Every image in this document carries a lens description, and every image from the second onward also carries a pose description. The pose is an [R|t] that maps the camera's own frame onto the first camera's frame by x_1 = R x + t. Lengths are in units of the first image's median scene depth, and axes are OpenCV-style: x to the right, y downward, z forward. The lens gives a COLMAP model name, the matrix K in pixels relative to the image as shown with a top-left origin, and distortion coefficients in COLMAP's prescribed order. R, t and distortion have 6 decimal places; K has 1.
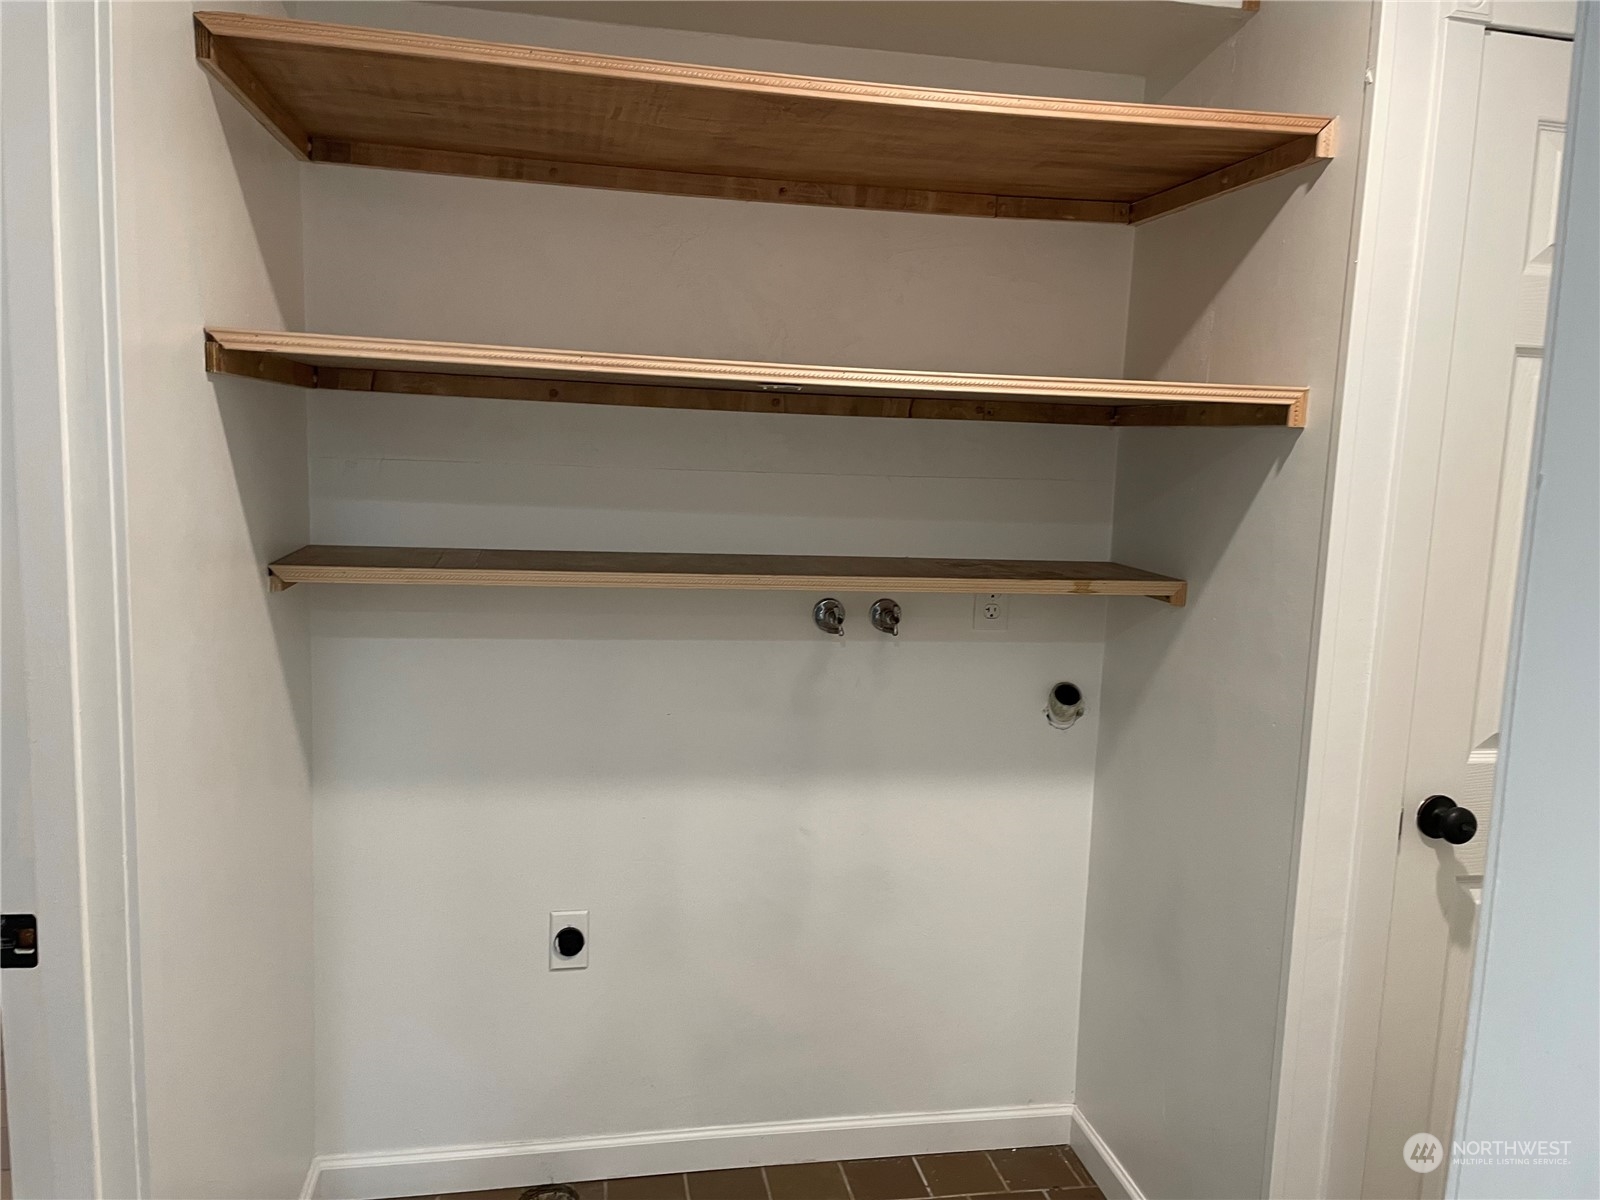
lens RADIAL K [[1213.7, 0, 796.5], [0, 1213.7, 587.9], [0, 0, 1]] dist [0.102409, -0.136329]
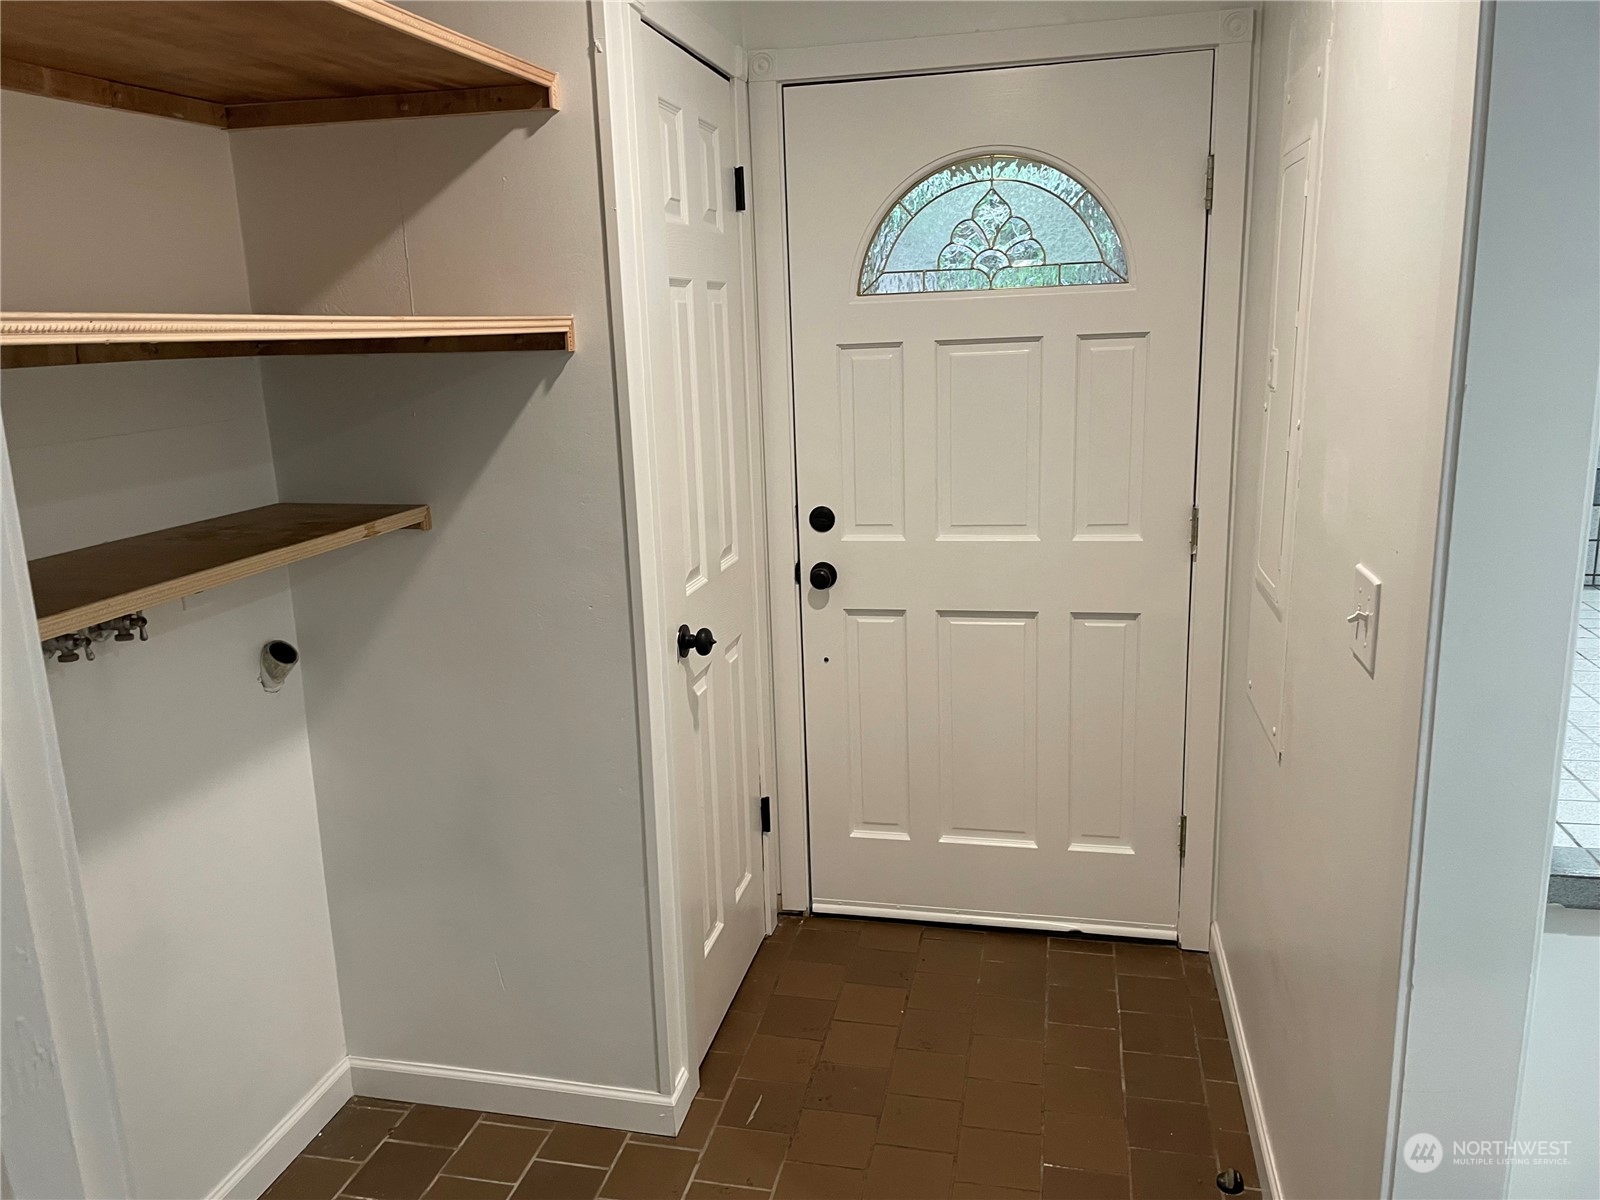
lens RADIAL K [[1213.7, 0, 796.5], [0, 1213.7, 587.9], [0, 0, 1]] dist [0.102409, -0.136329]
pose [[0.411245, -0.242033, 0.878805, -0.476077], [0.157651, 0.968461, 0.192951, -0.087710], [-0.897788, 0.059194, 0.436432, 0.276579]]
